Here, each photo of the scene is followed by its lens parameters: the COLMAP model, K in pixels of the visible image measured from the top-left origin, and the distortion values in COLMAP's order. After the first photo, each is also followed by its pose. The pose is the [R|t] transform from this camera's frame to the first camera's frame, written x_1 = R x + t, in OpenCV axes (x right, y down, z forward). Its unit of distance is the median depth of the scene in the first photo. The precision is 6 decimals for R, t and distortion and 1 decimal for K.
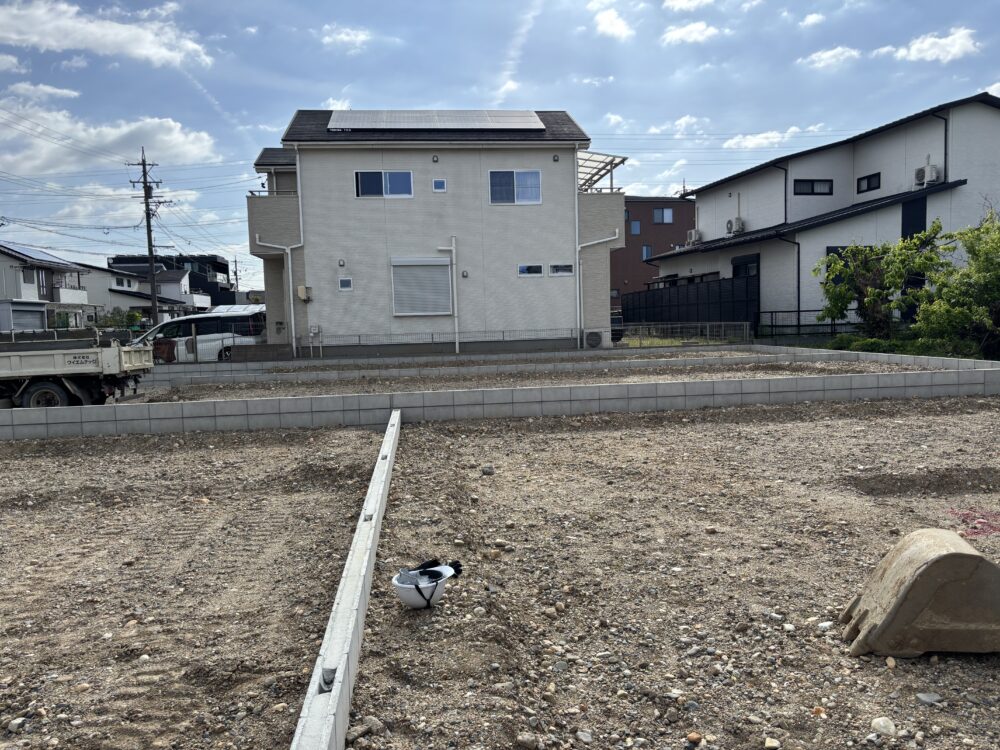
lens RADIAL K [[752.2, 0, 496.8], [0, 752.2, 375.4], [0, 0, 1]] dist [0.048822, -0.050516]
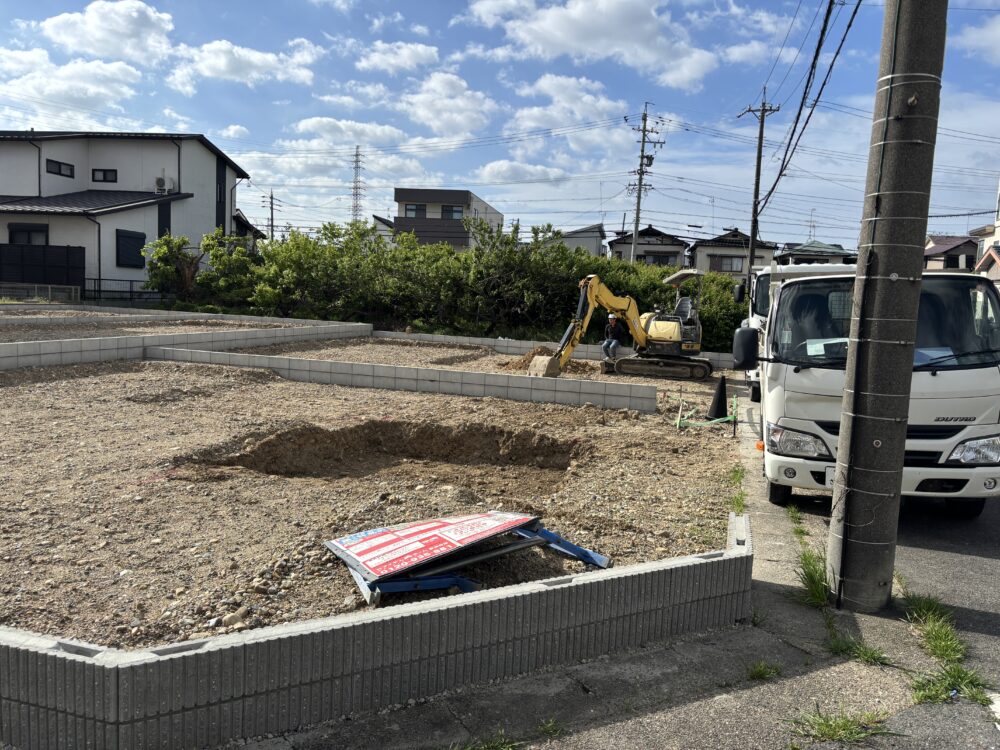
lens RADIAL K [[752.2, 0, 508.3], [0, 752.2, 371.7], [0, 0, 1]] dist [0.048822, -0.050516]
pose [[0.371407, -0.045349, 0.927362, -0.502072], [0.006797, 0.998912, 0.046126, 0.012190], [-0.928445, -0.010829, 0.371311, -0.070997]]
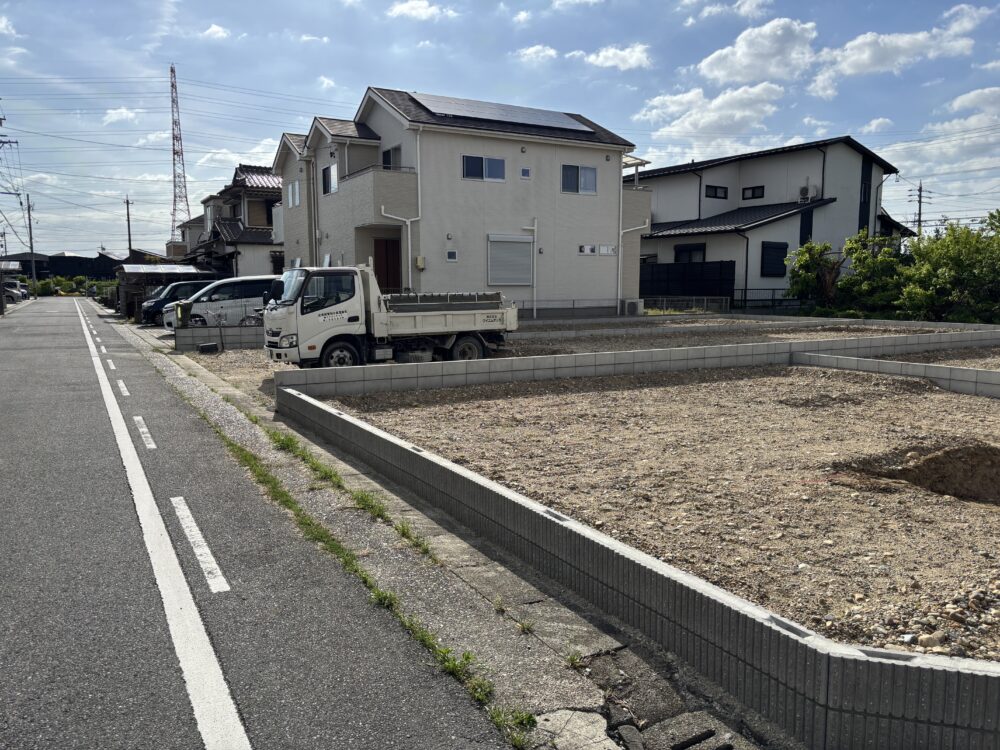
lens RADIAL K [[752.2, 0, 490.7], [0, 752.2, 378.9], [0, 0, 1]] dist [0.048822, -0.050516]
pose [[0.926092, -0.017419, 0.376895, -0.516966], [0.000538, 0.998994, 0.044849, 0.011828], [-0.377297, -0.041331, 0.925170, -0.063779]]
